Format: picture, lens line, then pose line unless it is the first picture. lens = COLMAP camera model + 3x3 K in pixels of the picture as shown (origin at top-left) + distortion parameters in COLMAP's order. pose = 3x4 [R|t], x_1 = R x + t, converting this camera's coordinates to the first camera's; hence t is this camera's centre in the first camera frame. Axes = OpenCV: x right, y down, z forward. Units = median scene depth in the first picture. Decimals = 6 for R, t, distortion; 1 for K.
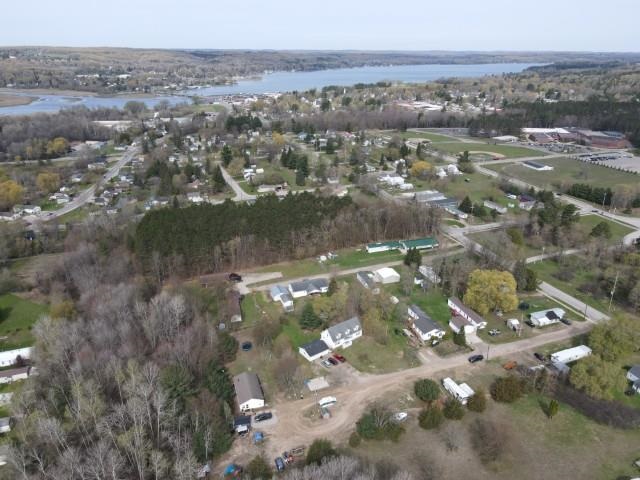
lens RADIAL K [[468.9, 0, 320.0], [0, 468.9, 240.0], [0, 0, 1]] dist [0.029914, -0.000967]
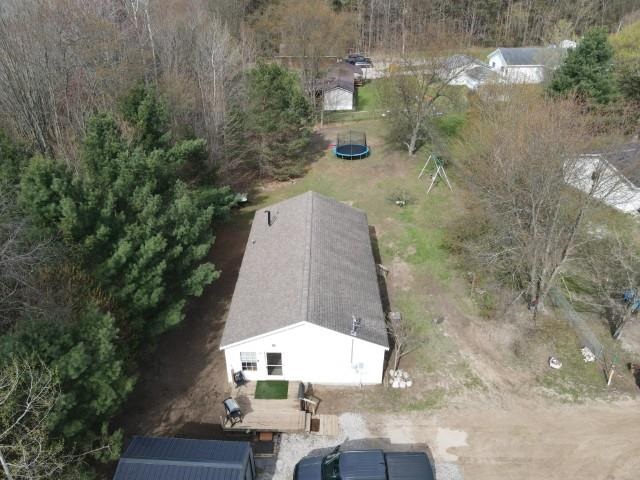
lens RADIAL K [[468.9, 0, 320.0], [0, 468.9, 240.0], [0, 0, 1]] dist [0.029914, -0.000967]
pose [[0.948191, 0.145149, -0.282605, -0.080246], [-0.106307, 0.983210, 0.148311, 0.226182], [0.299387, -0.110584, 0.947702, 0.675393]]
